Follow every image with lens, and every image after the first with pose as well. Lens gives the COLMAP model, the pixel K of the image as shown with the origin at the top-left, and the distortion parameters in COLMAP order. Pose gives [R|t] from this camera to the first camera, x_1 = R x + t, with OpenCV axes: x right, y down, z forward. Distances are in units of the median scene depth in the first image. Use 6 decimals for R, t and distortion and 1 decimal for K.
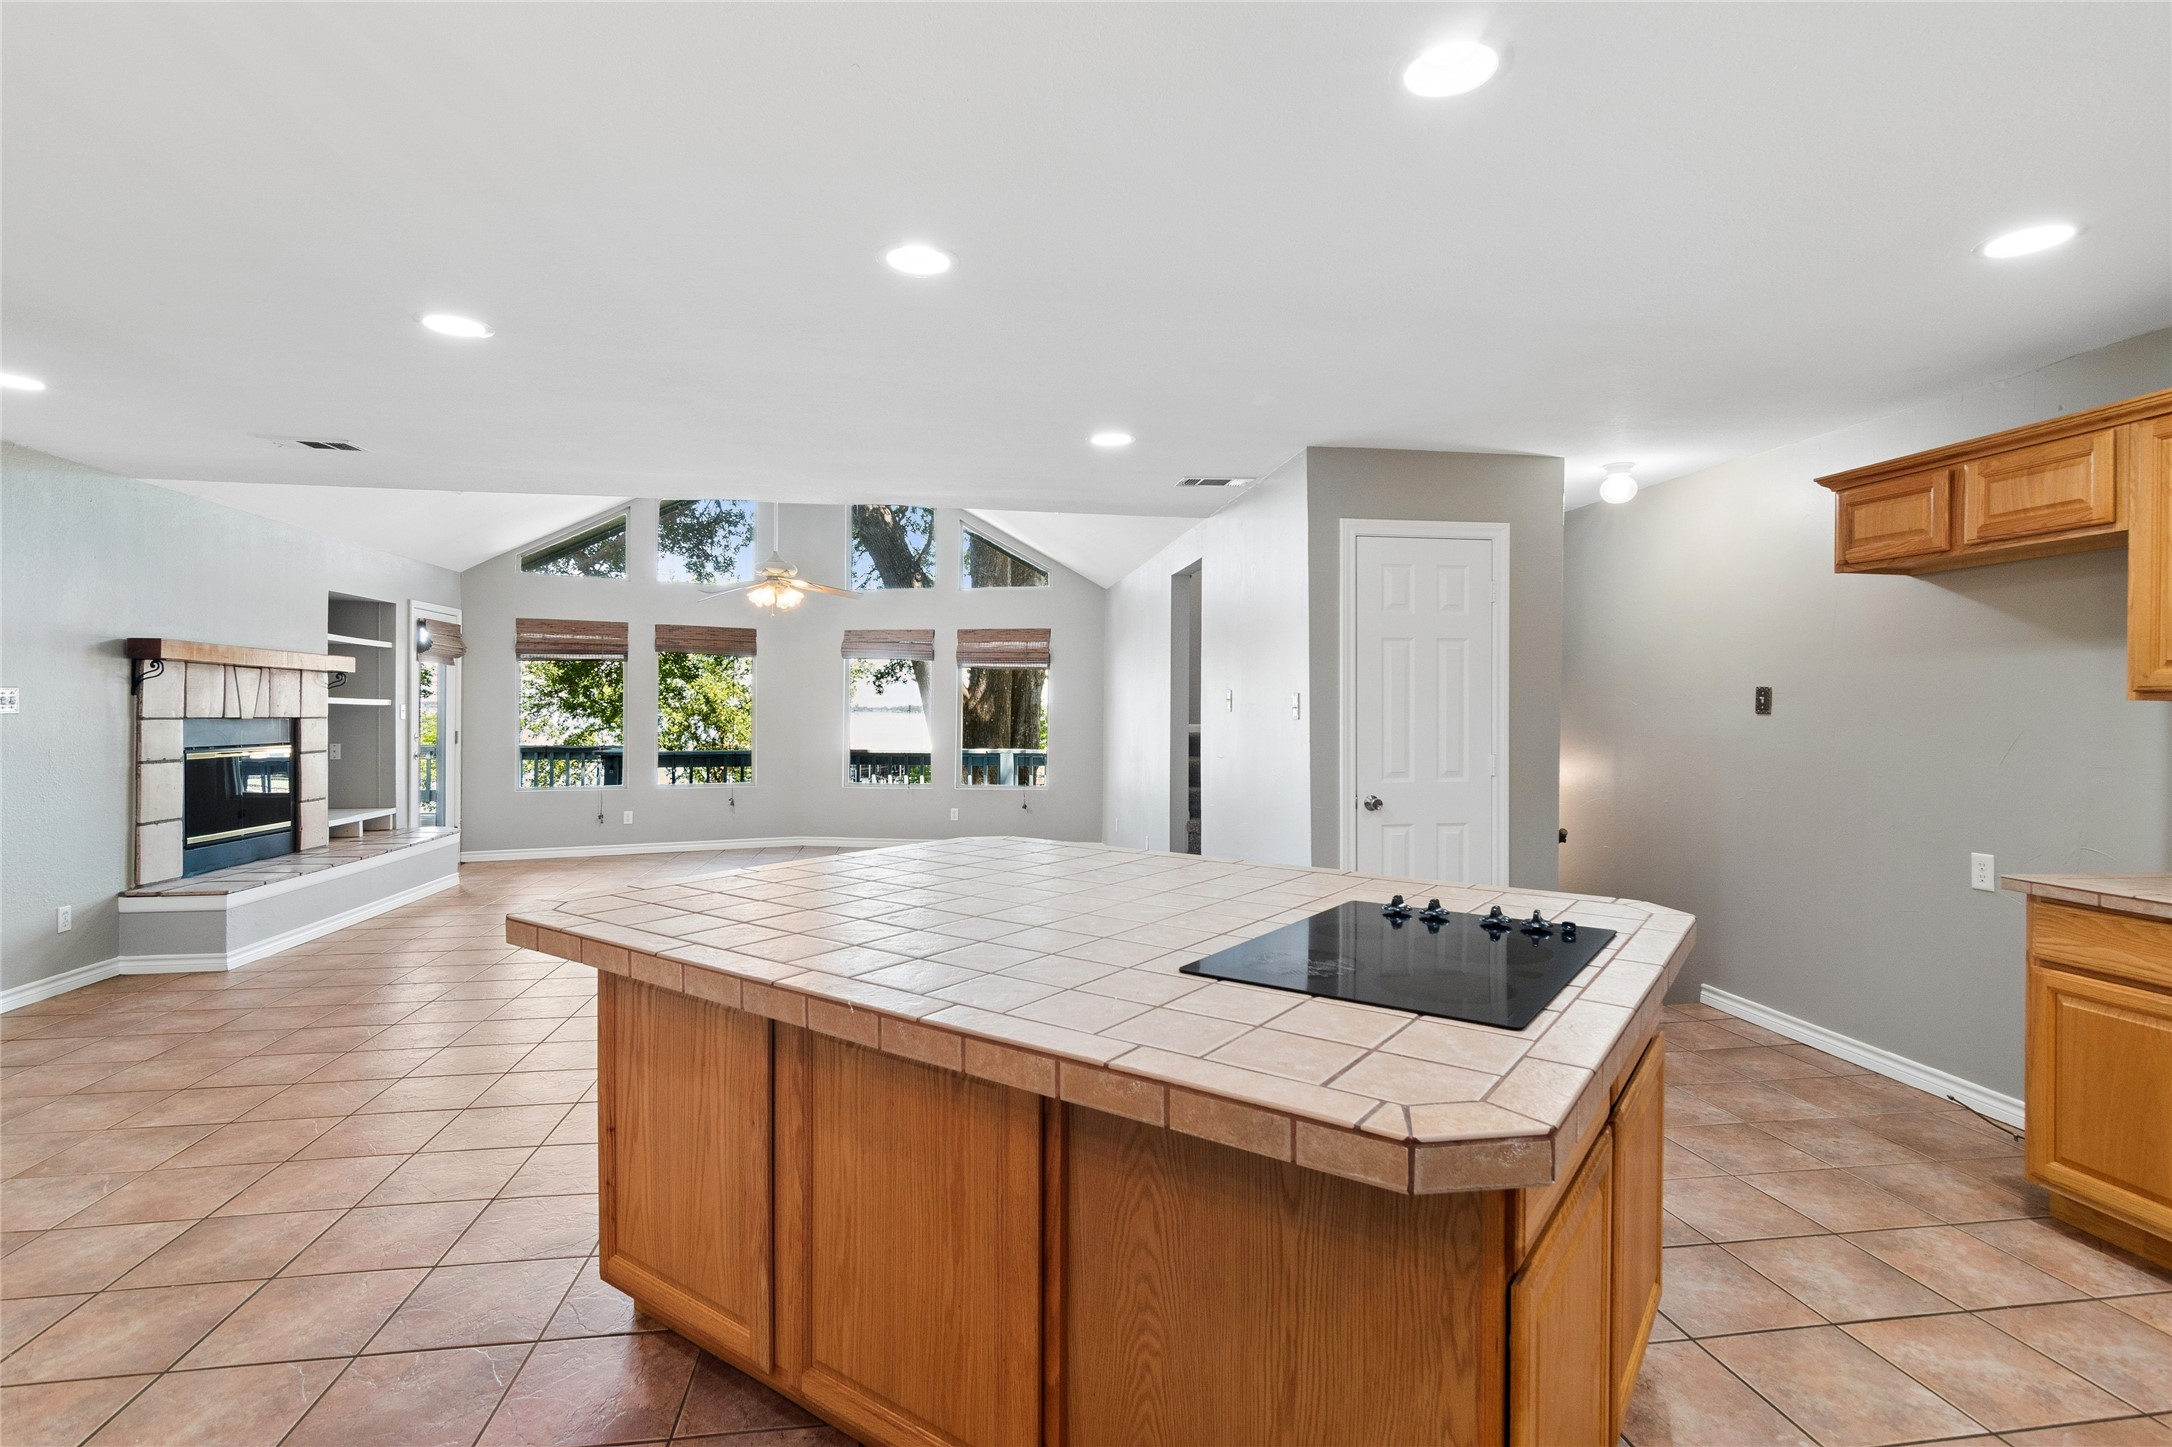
lens RADIAL K [[1055.7, 0, 1104.0], [0, 1055.7, 709.2], [0, 0, 1]] dist [-0.002001, 0.001335]
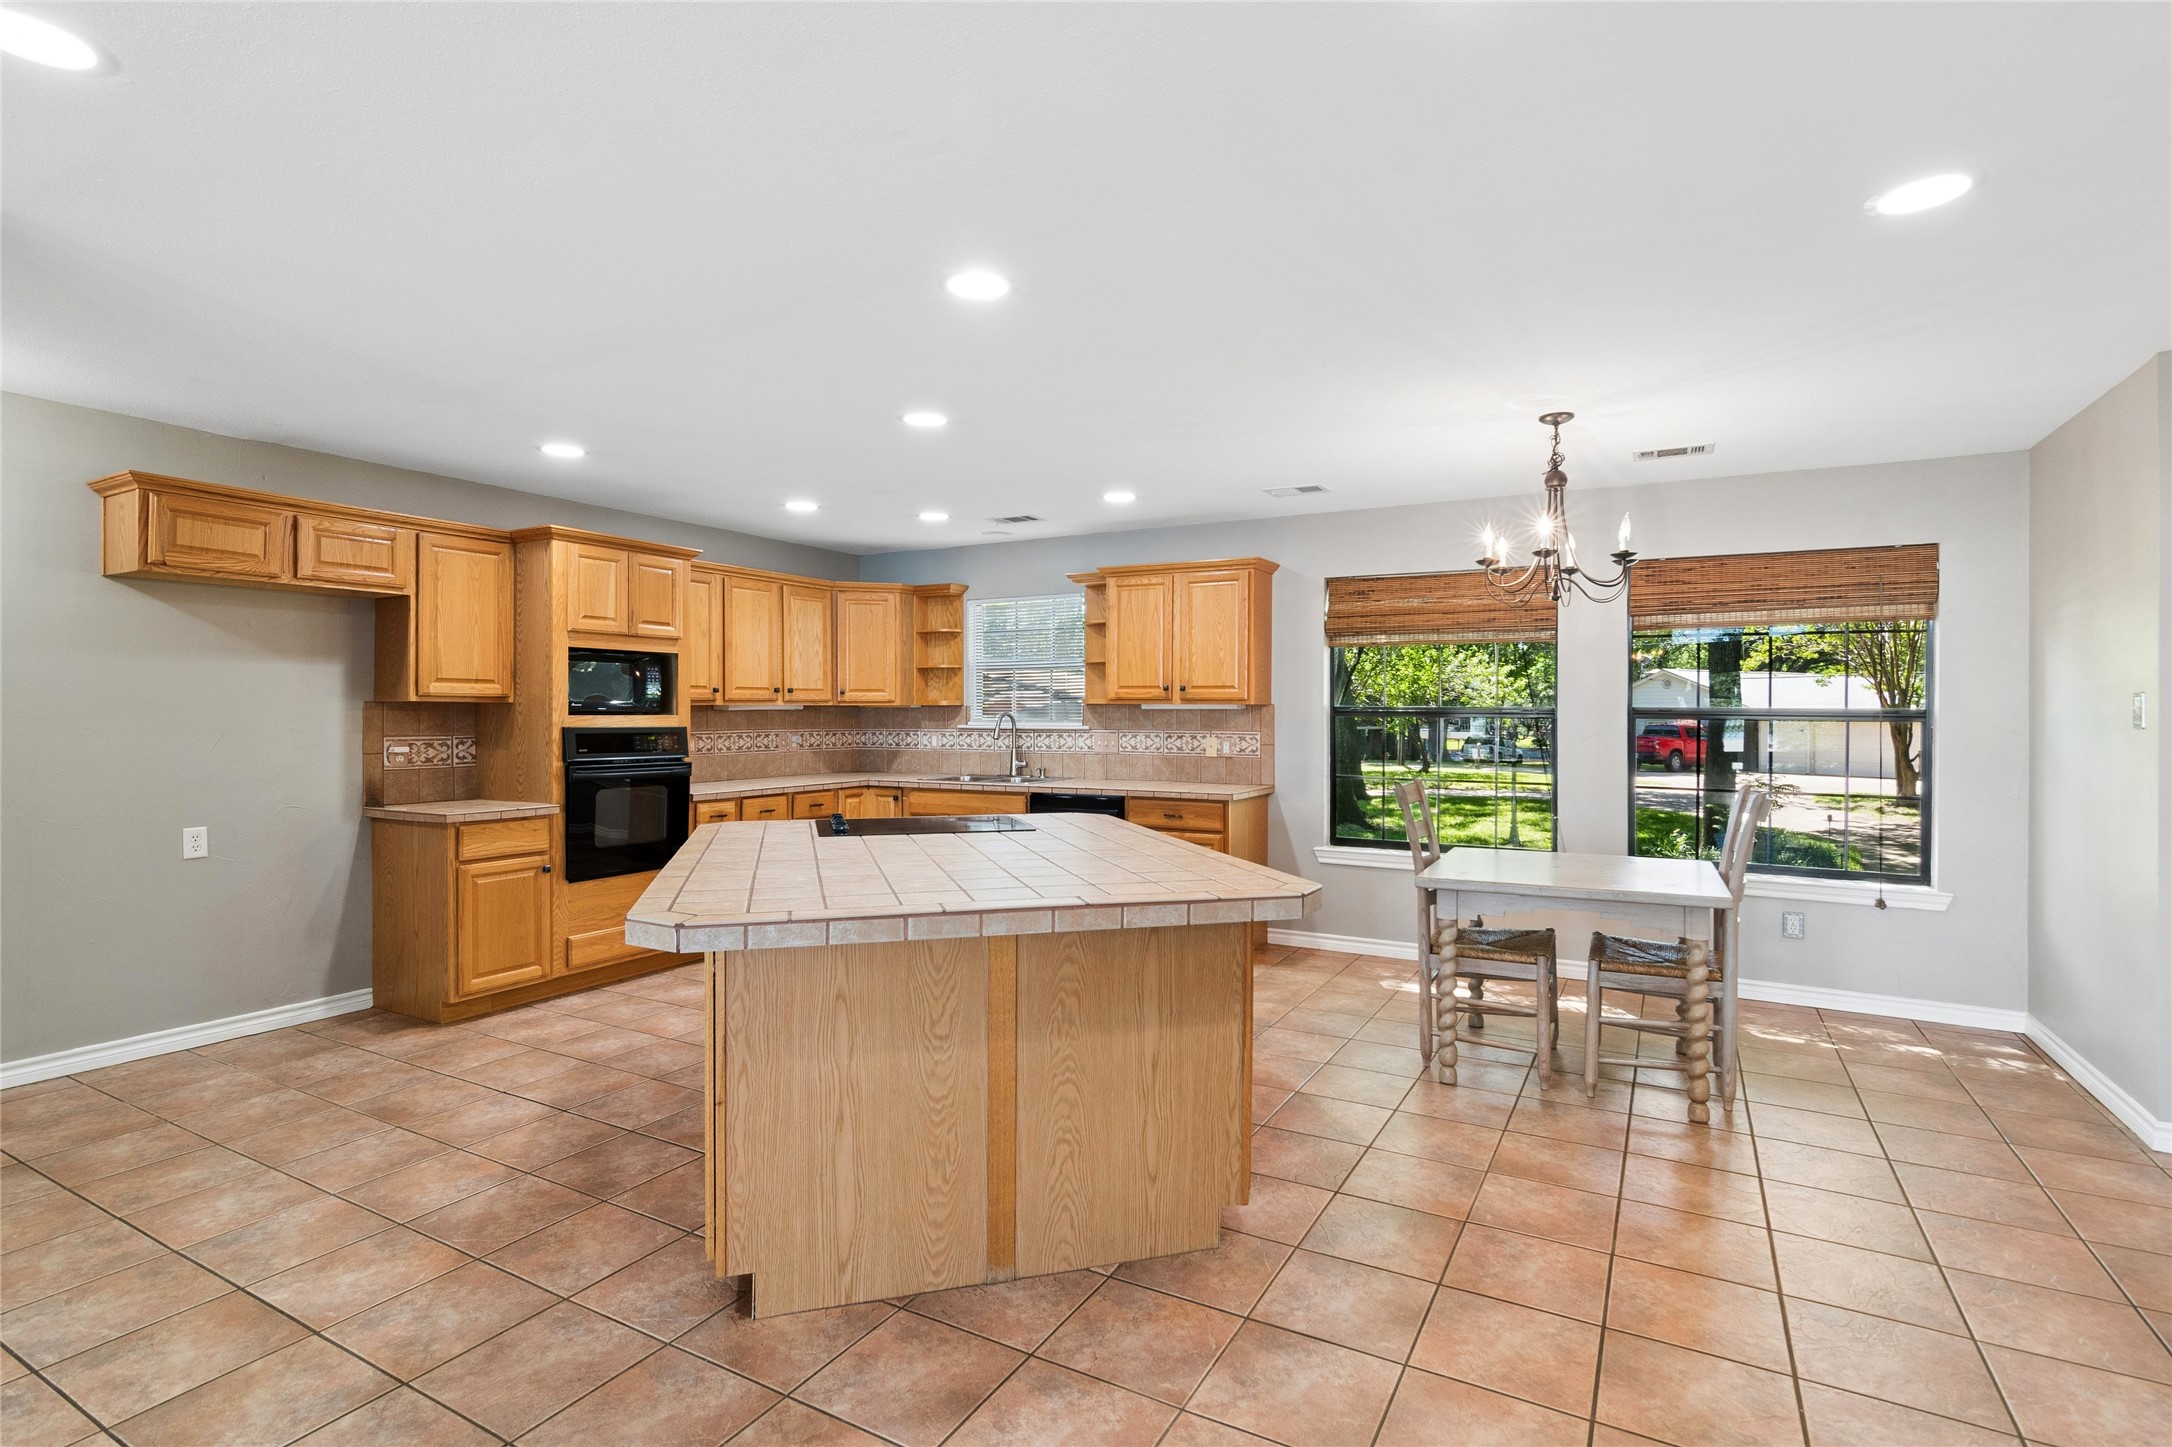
lens RADIAL K [[1055.7, 0, 1082.5], [0, 1055.7, 709.7], [0, 0, 1]] dist [-0.002001, 0.001335]
pose [[-0.776775, -0.008324, 0.629723, -0.327033], [-0.009670, 0.999952, 0.001290, -0.002904], [-0.629704, -0.005087, -0.776819, 0.622103]]
